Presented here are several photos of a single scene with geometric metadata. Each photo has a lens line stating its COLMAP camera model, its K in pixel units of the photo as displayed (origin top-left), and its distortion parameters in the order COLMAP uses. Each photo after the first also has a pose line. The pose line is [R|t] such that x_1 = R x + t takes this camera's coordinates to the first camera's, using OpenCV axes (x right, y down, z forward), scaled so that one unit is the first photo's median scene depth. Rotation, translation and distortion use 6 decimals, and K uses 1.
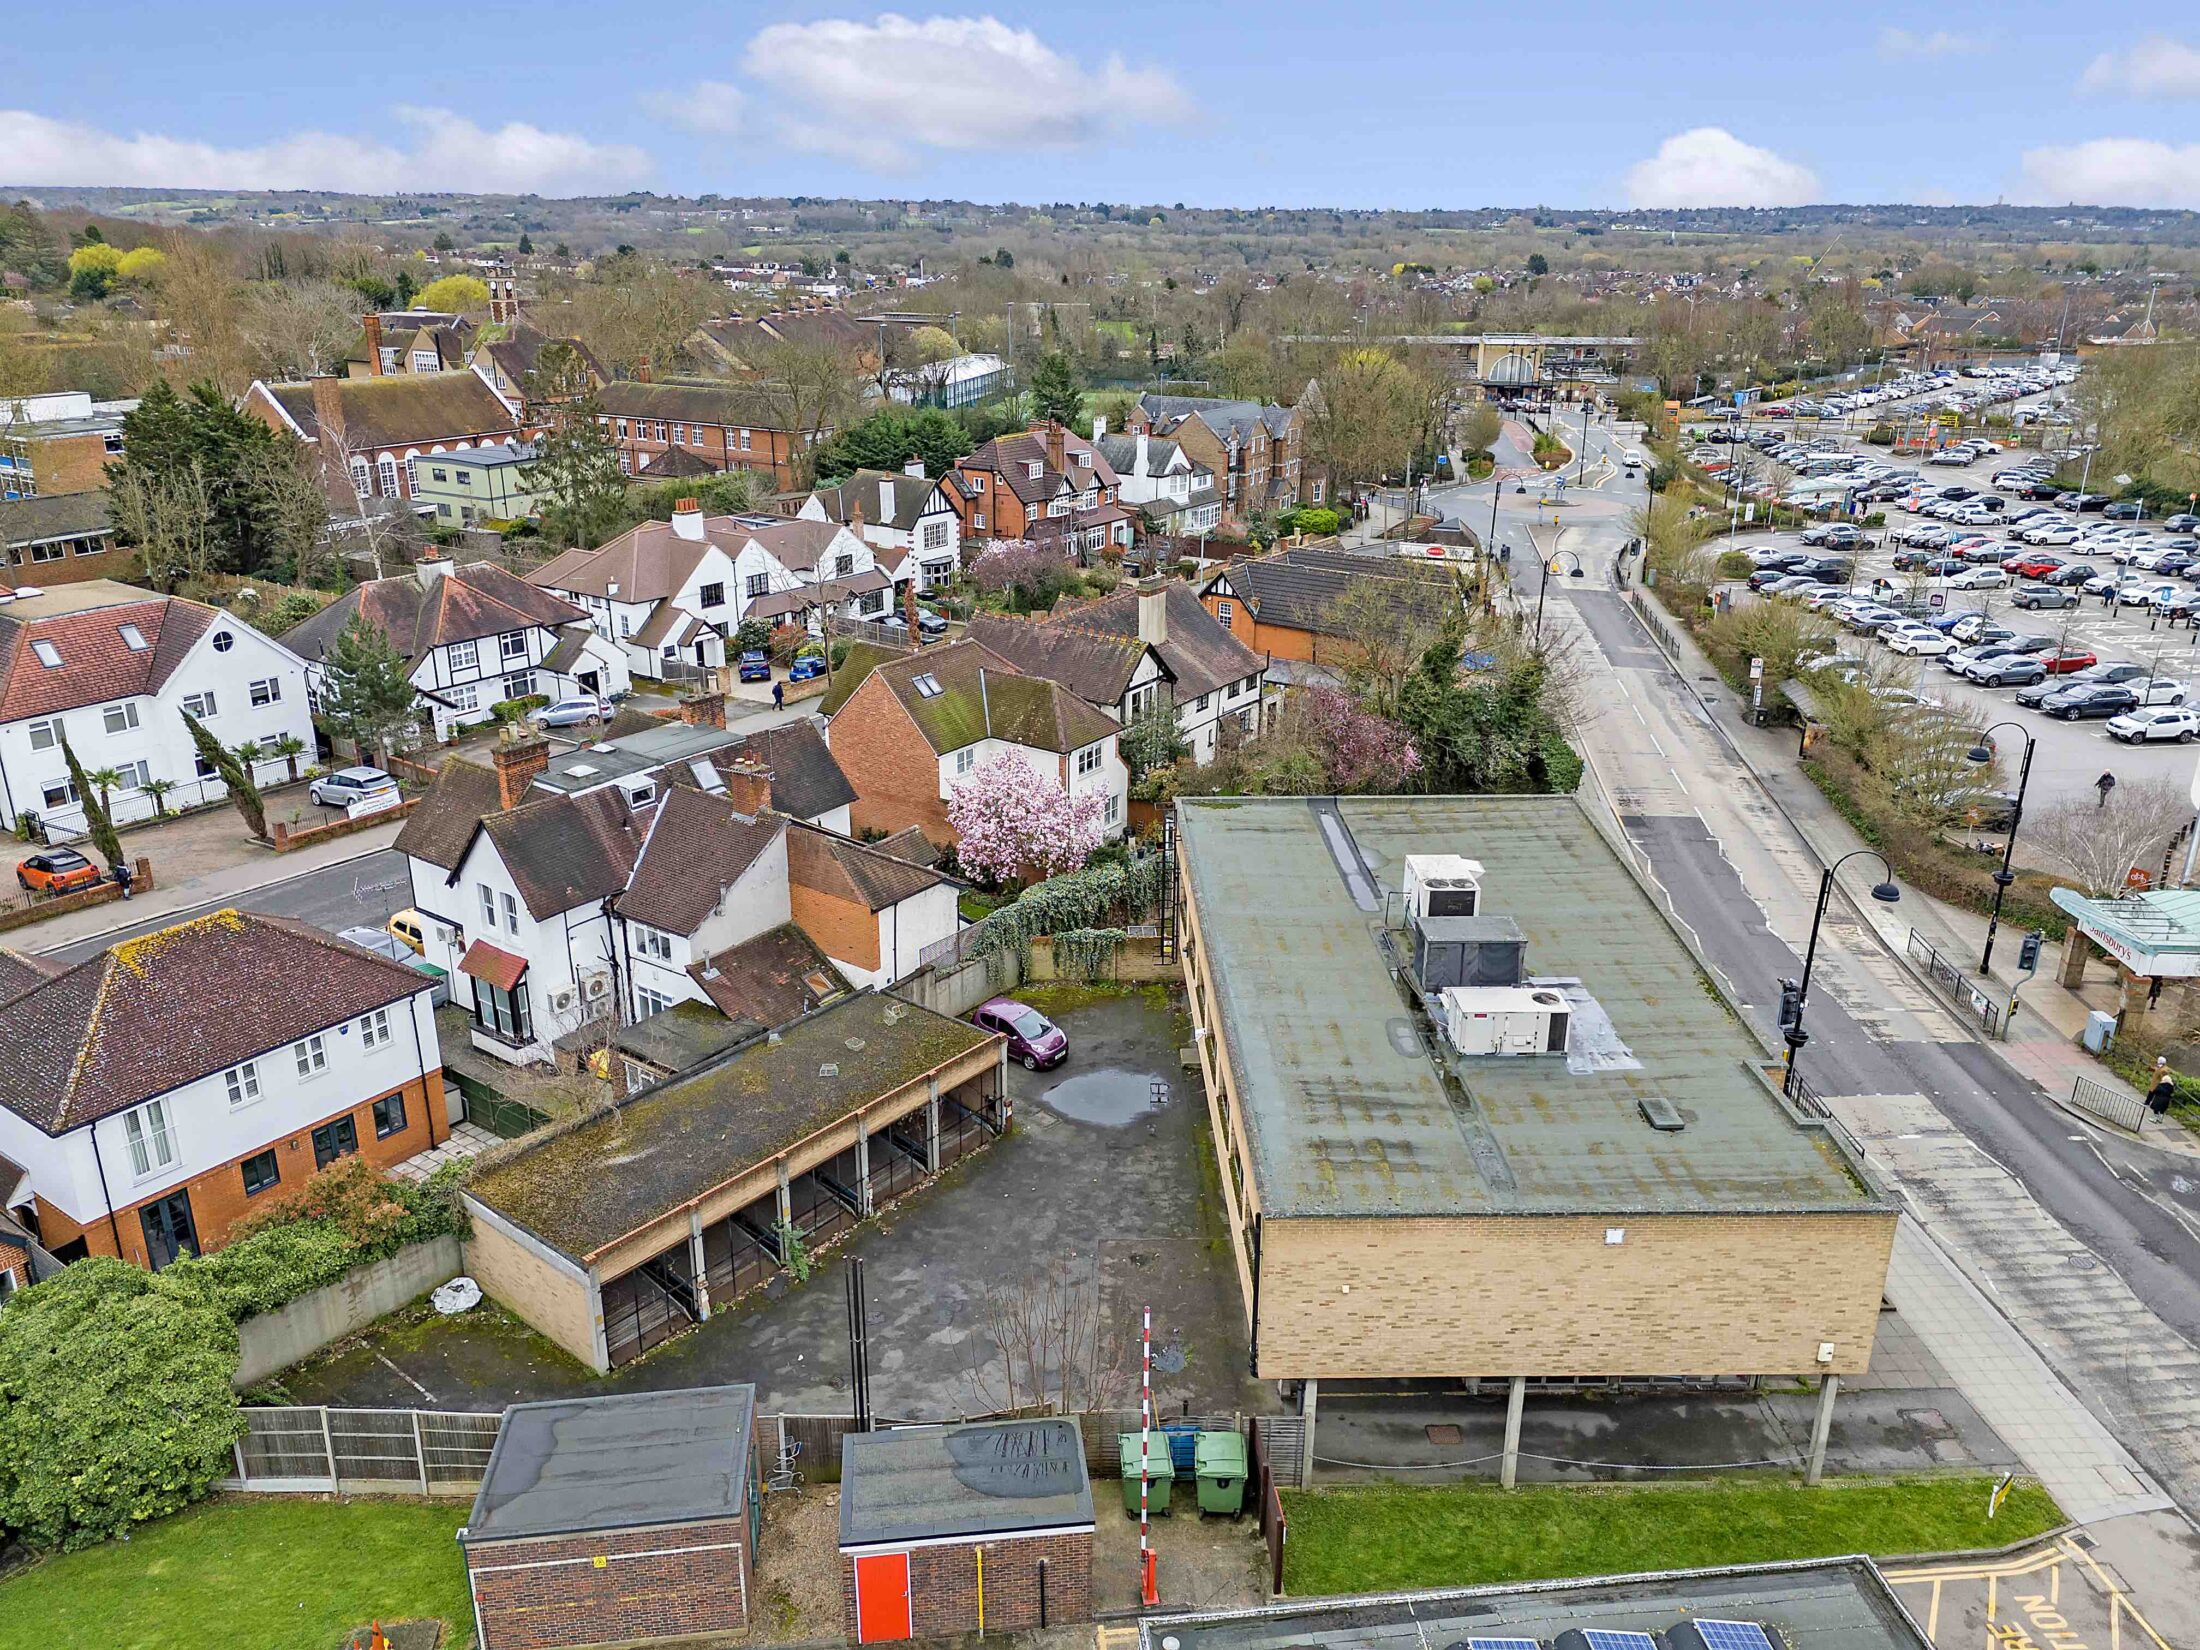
lens RADIAL K [[1587.7, 0, 1100.0], [0, 1587.7, 825.0], [0, 0, 1]] dist [0.088690, -0.088606]
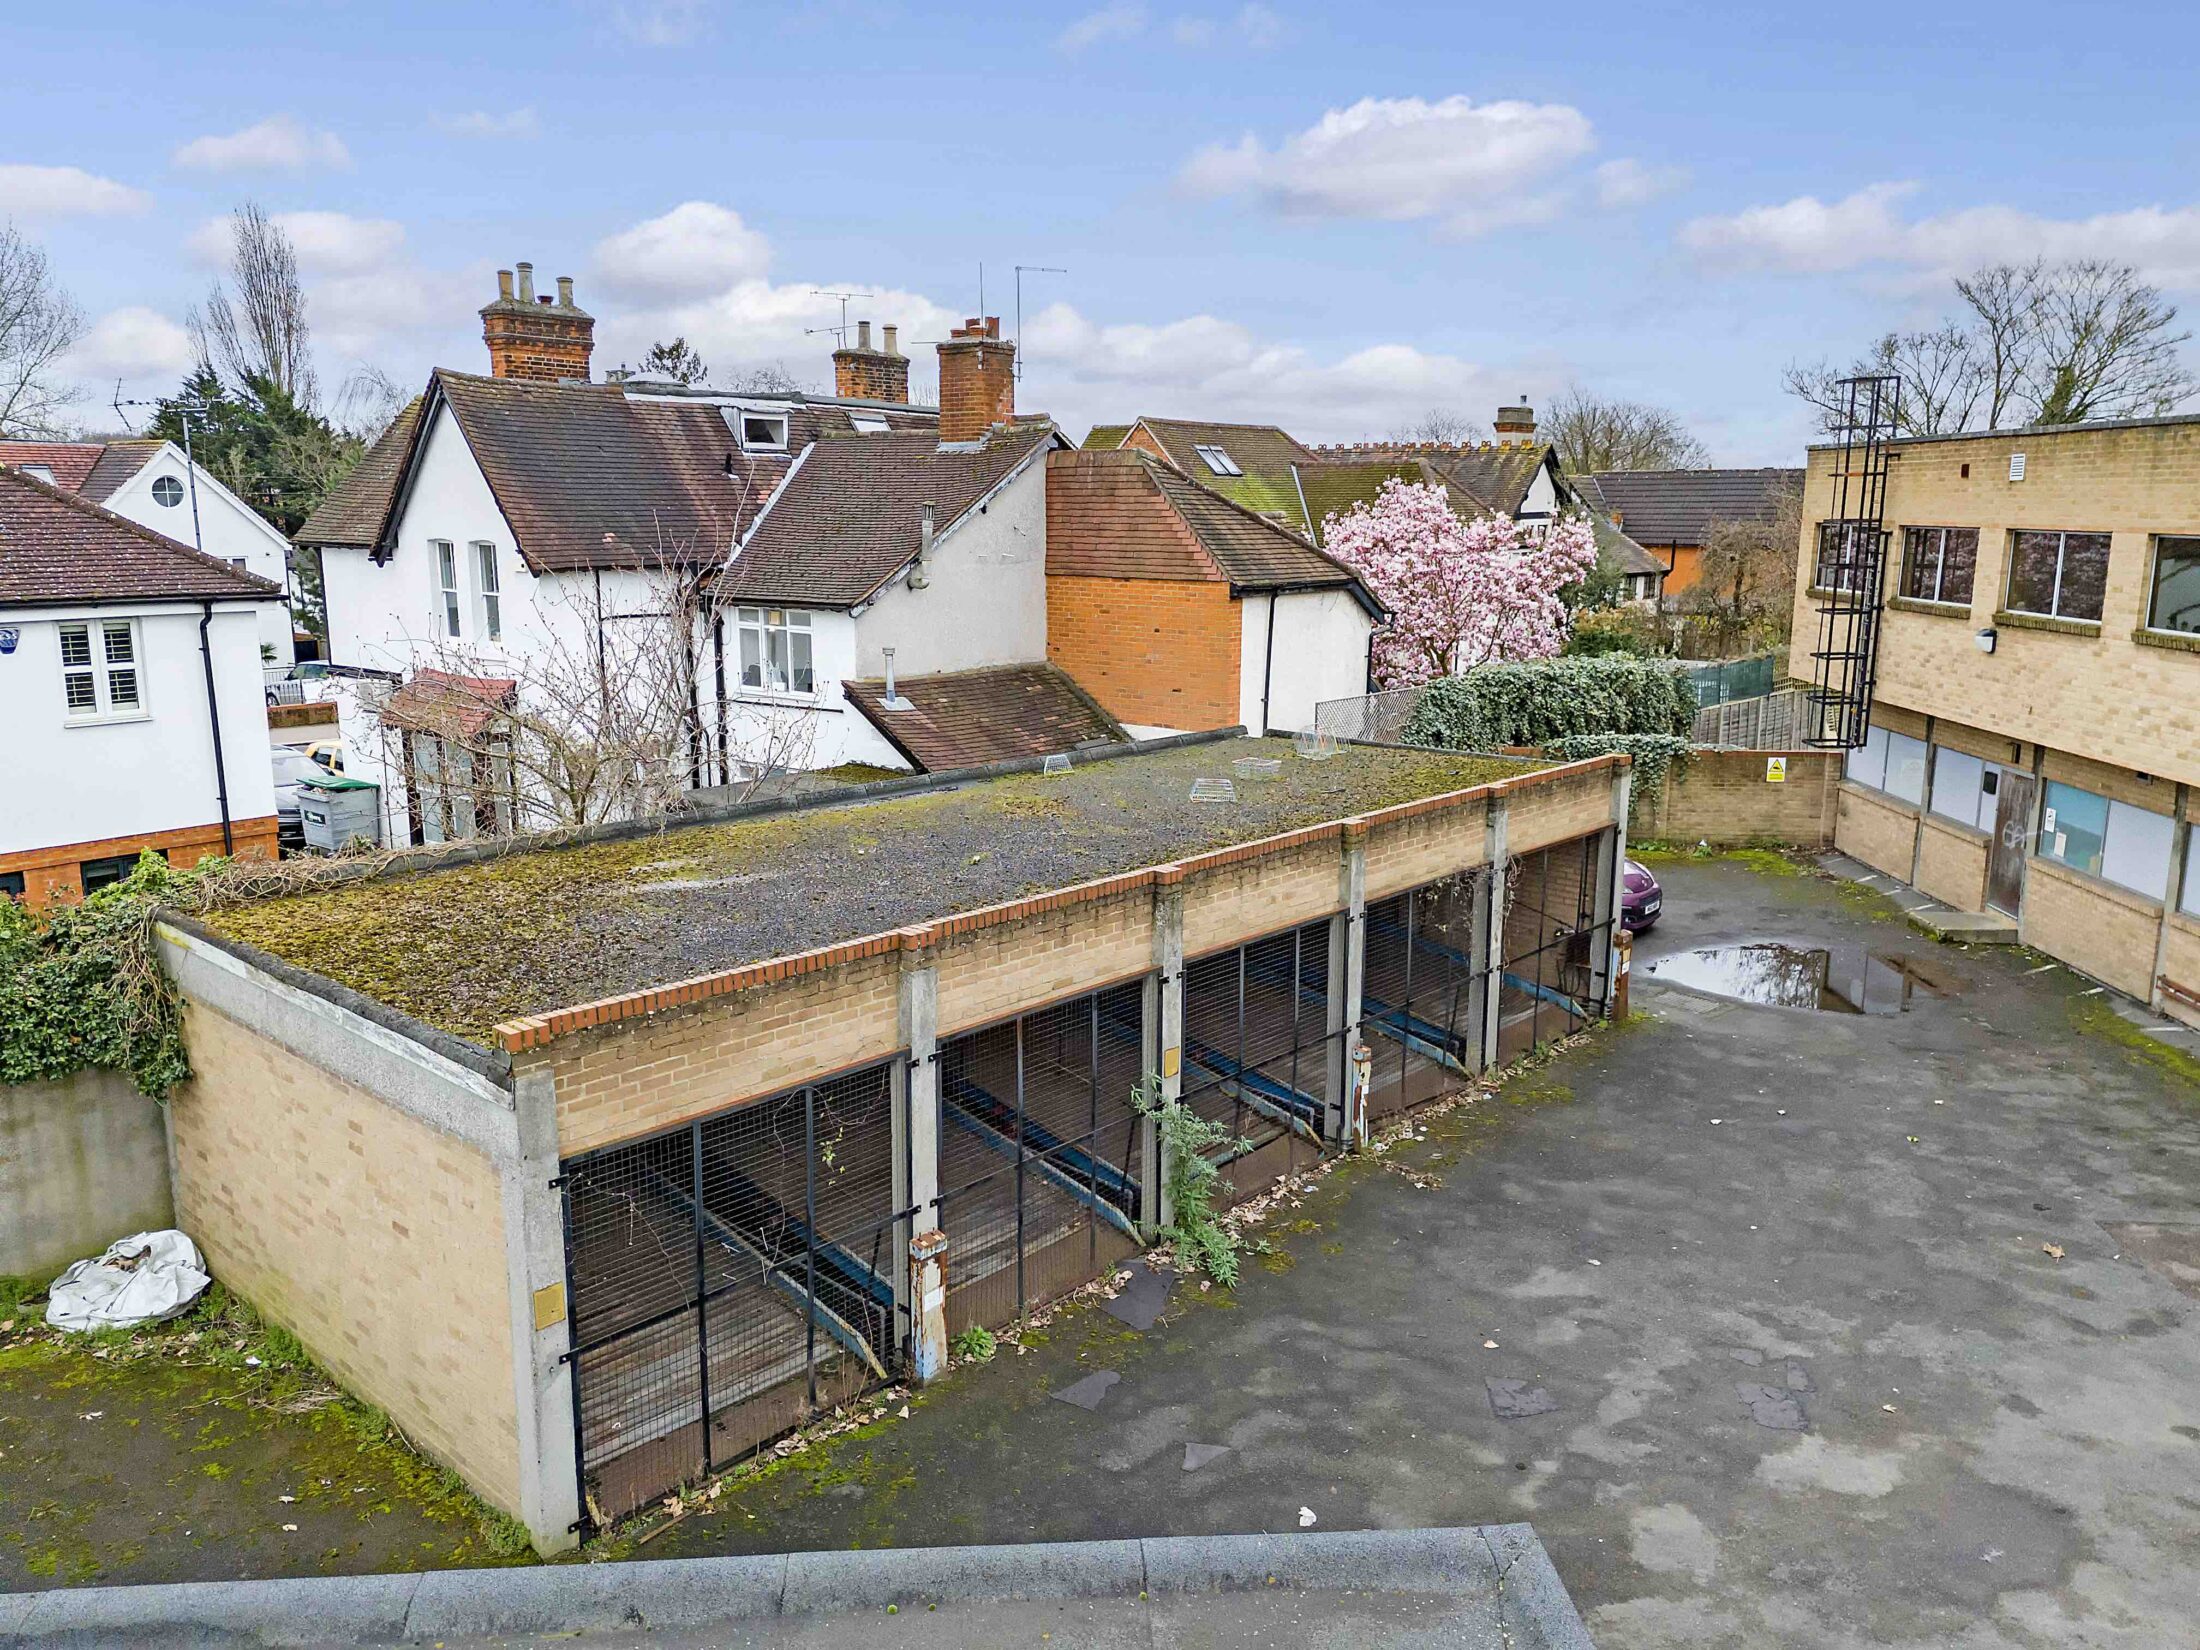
lens RADIAL K [[1587.7, 0, 1100.0], [0, 1587.7, 825.0], [0, 0, 1]] dist [0.088690, -0.088606]
pose [[0.998282, 0.007826, -0.058063, -0.176665], [-0.017095, 0.986821, -0.160910, 0.226450], [0.056038, 0.161626, 0.985260, 0.621654]]
